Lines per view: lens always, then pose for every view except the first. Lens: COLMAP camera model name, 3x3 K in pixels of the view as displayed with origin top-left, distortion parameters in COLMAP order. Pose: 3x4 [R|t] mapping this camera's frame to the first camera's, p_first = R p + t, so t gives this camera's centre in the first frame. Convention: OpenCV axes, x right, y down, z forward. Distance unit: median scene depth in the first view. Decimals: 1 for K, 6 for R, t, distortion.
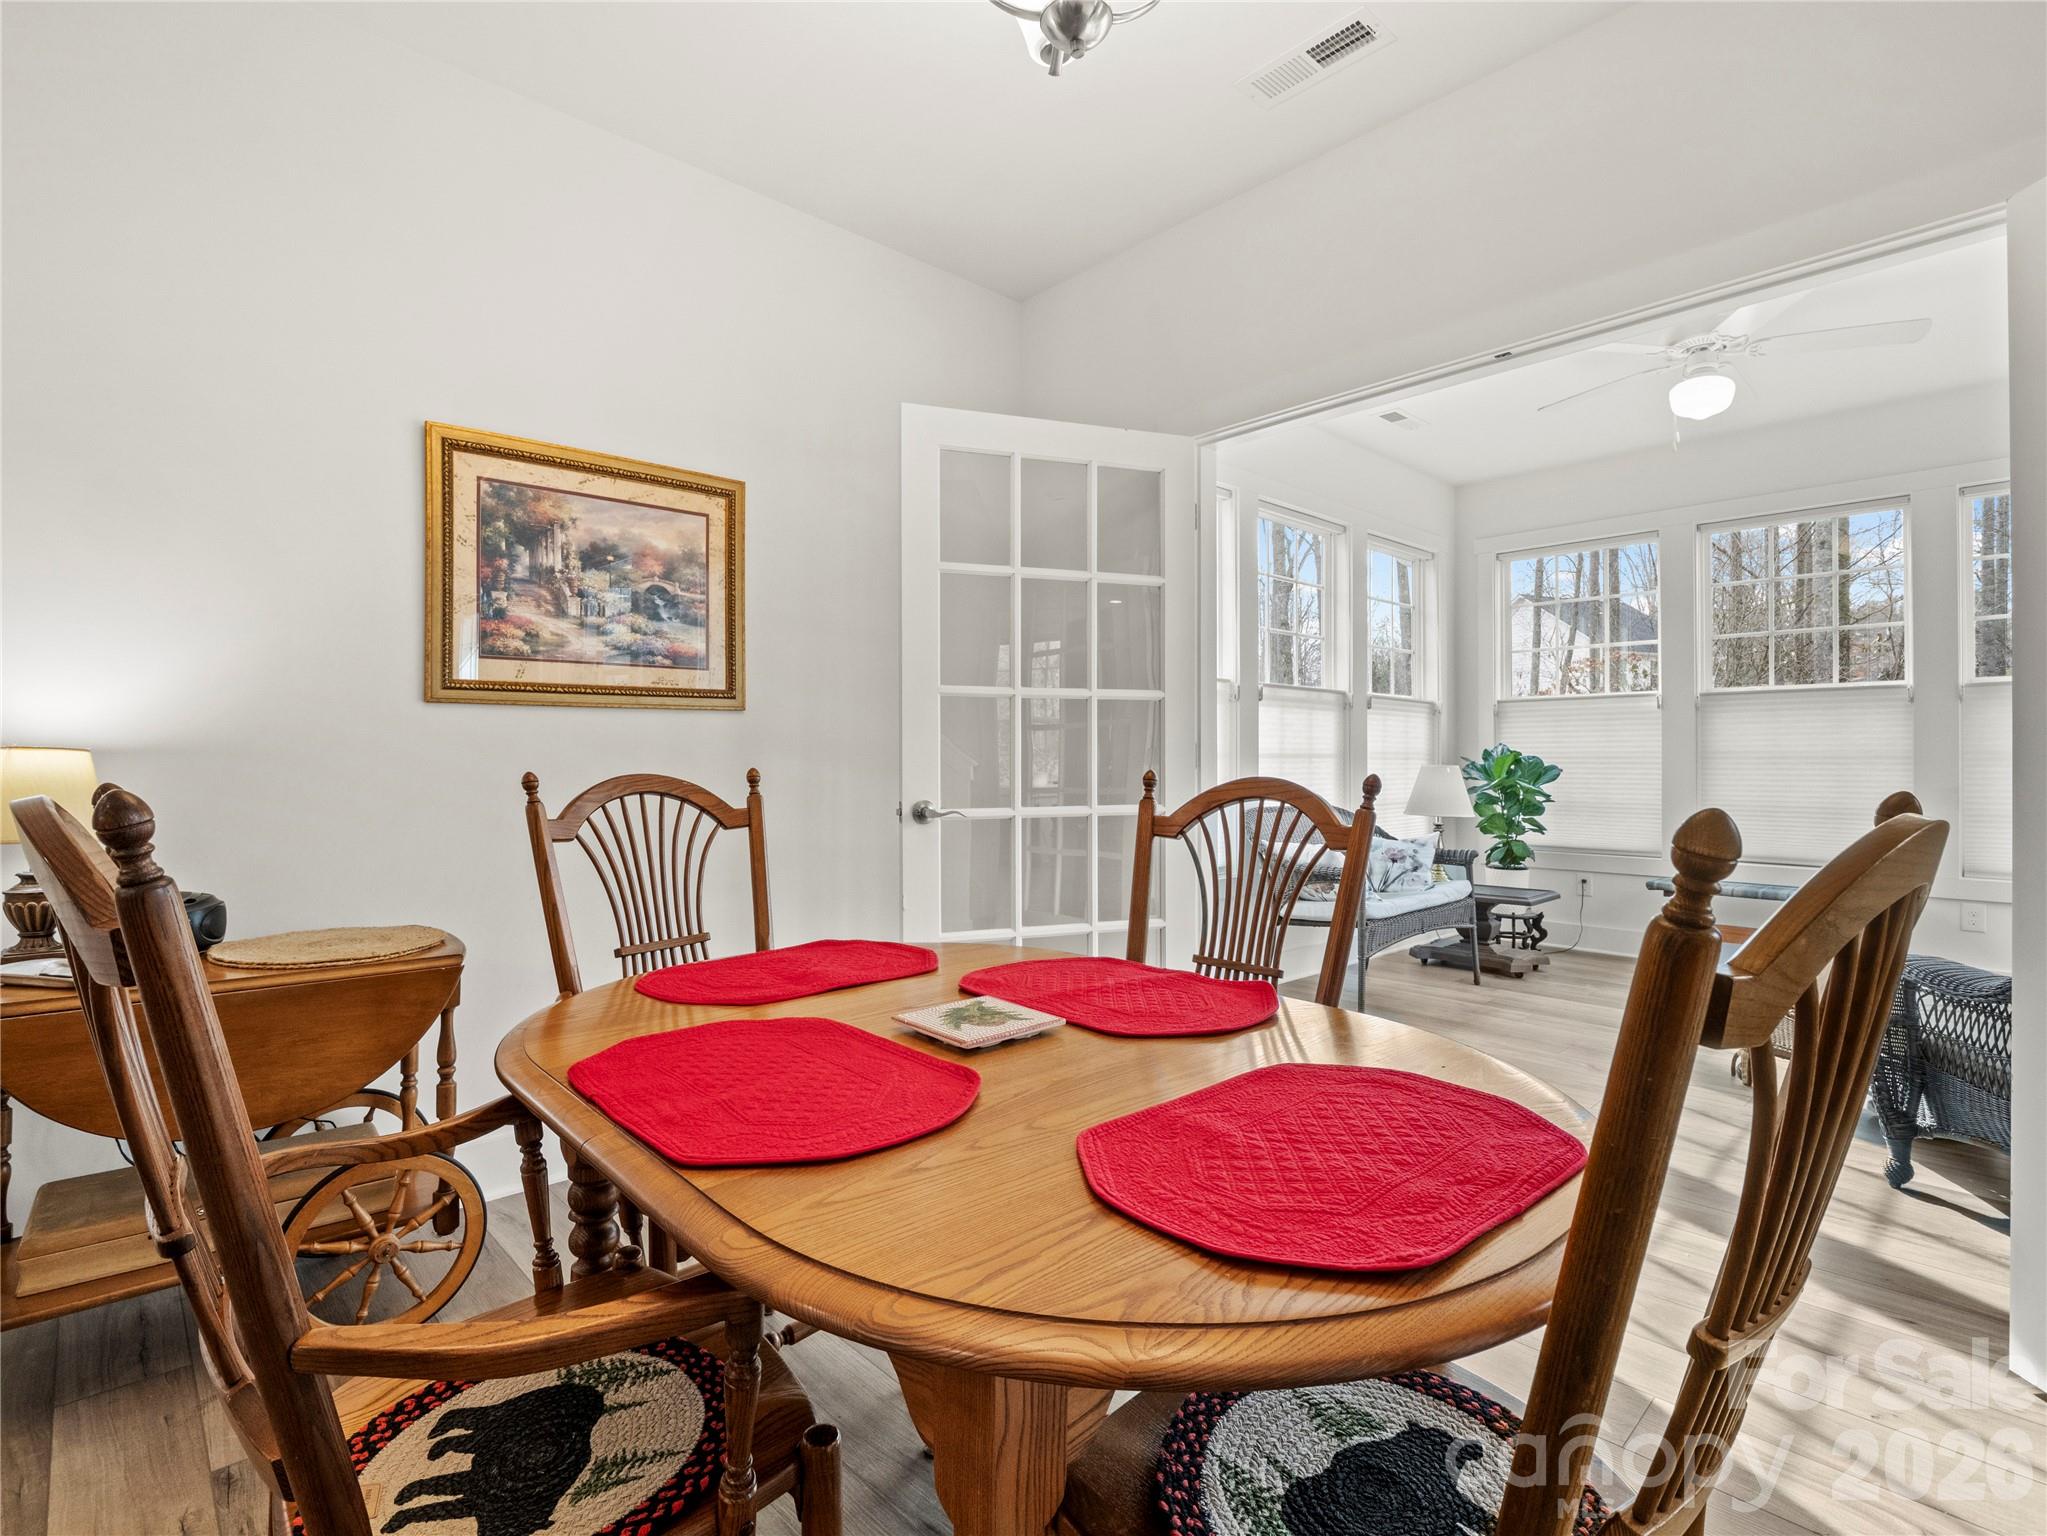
lens RADIAL K [[992.7, 0, 1026.5], [0, 992.7, 765.9], [0, 0, 1]] dist [-0.014724, -0.001018]
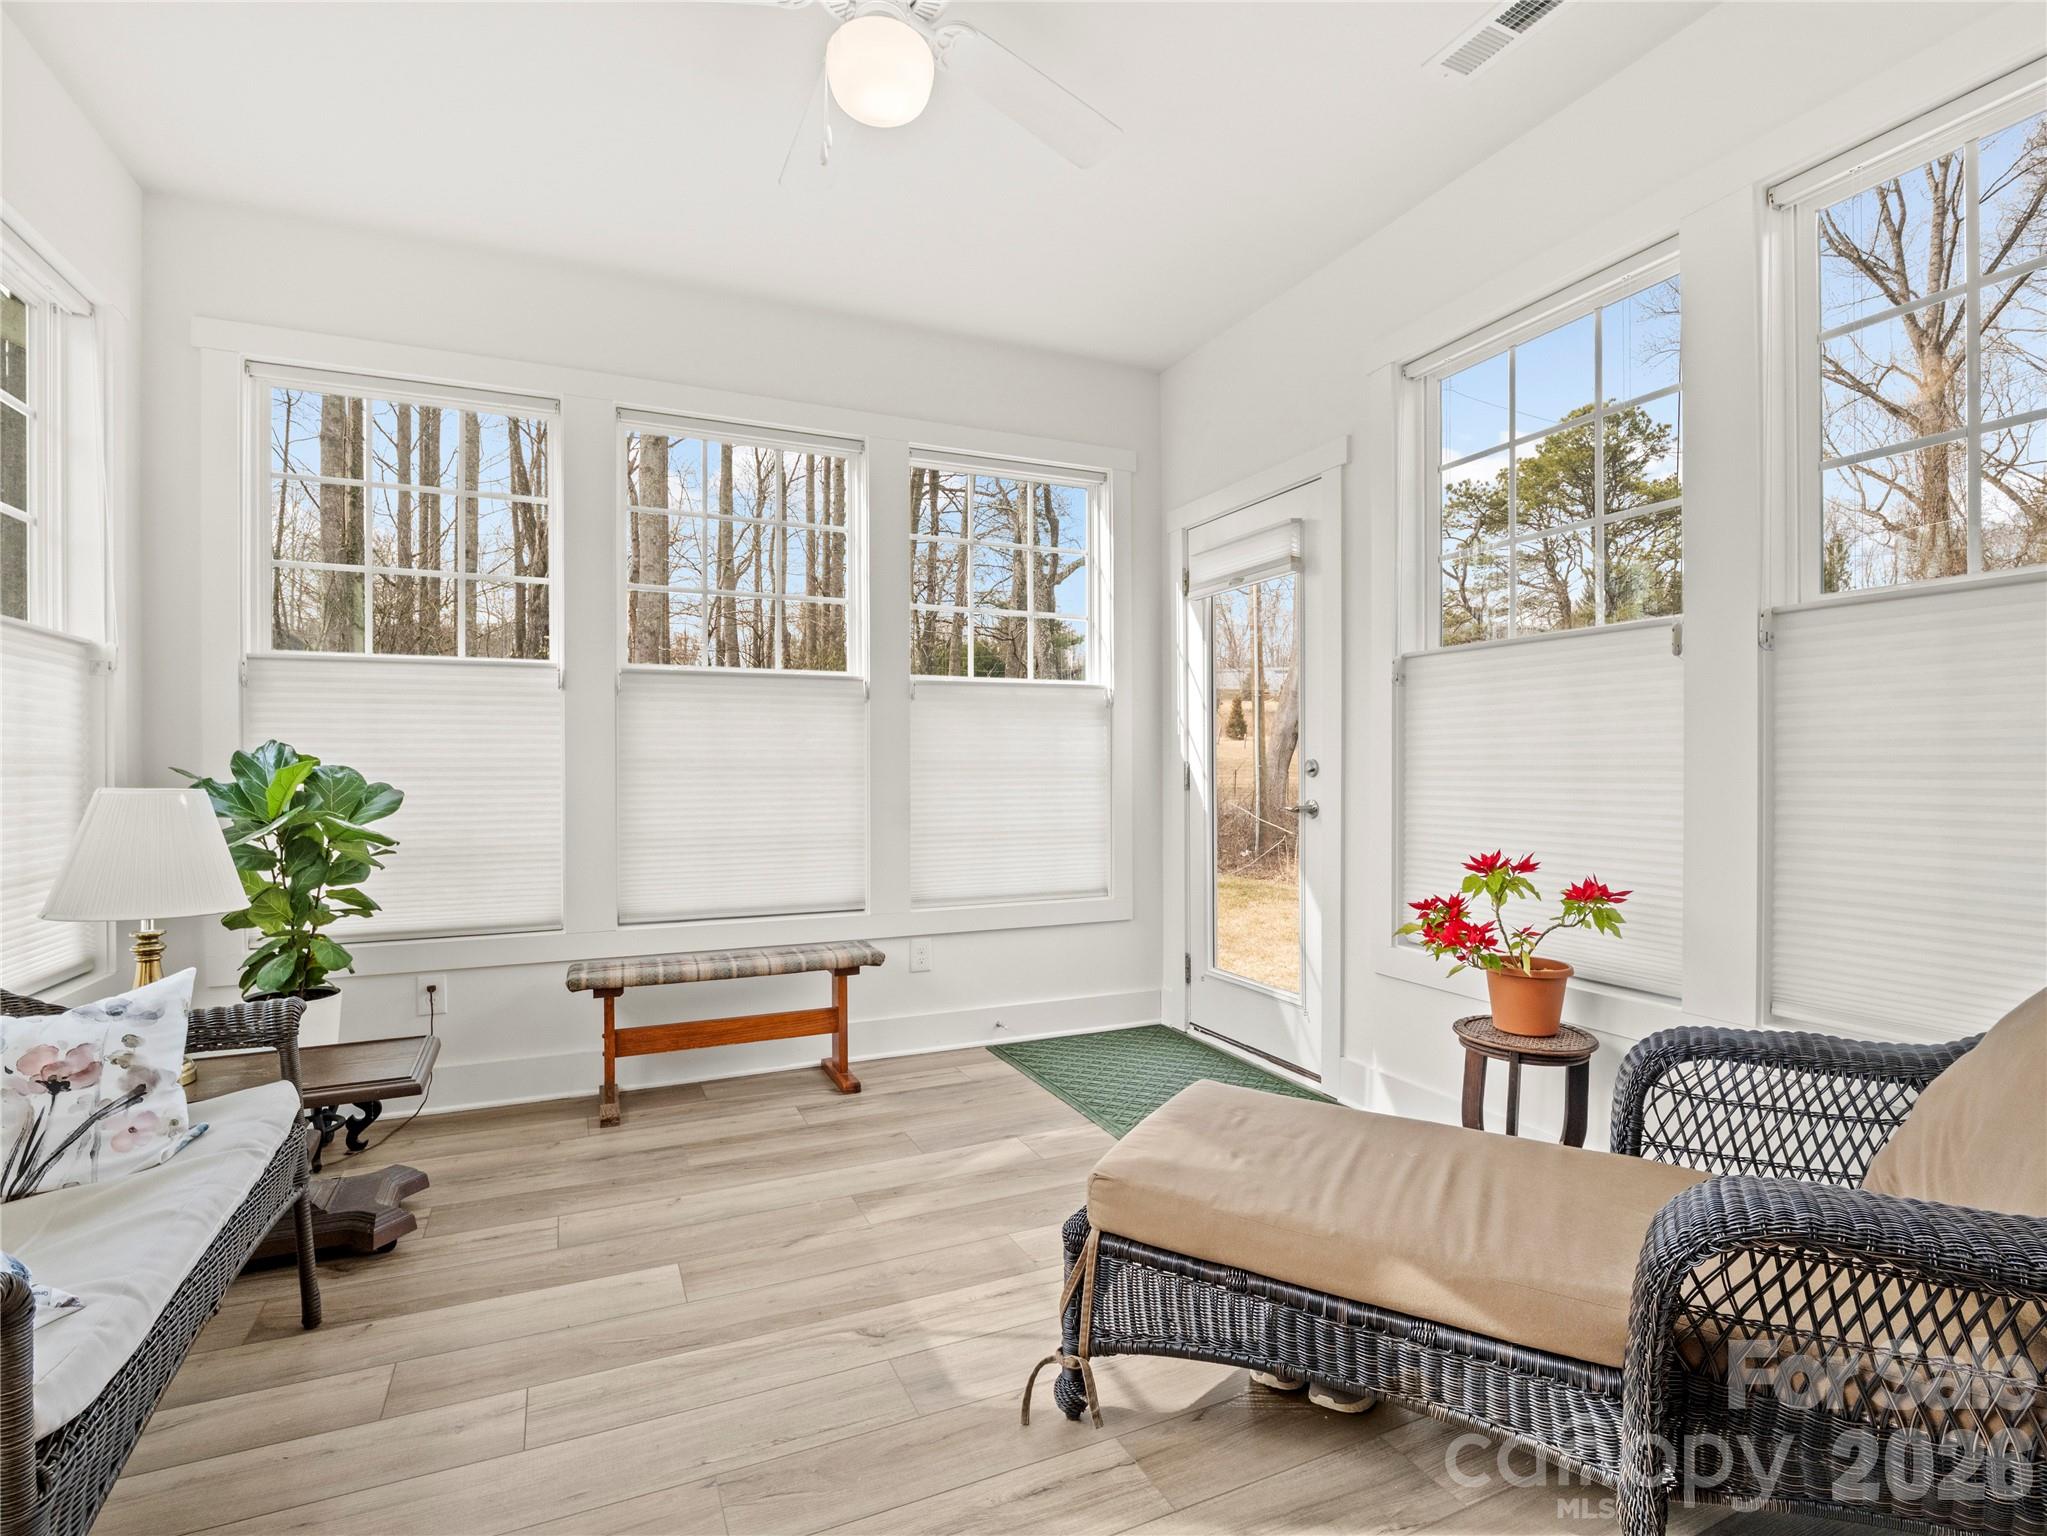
lens RADIAL K [[992.7, 0, 1022.1], [0, 992.7, 778.0], [0, 0, 1]] dist [-0.014724, -0.001018]
pose [[0.325347, -0.010360, 0.945538, 0.147430], [0.011271, 0.999911, 0.007078, -0.003454], [-0.945527, 0.008355, 0.325435, 0.508946]]
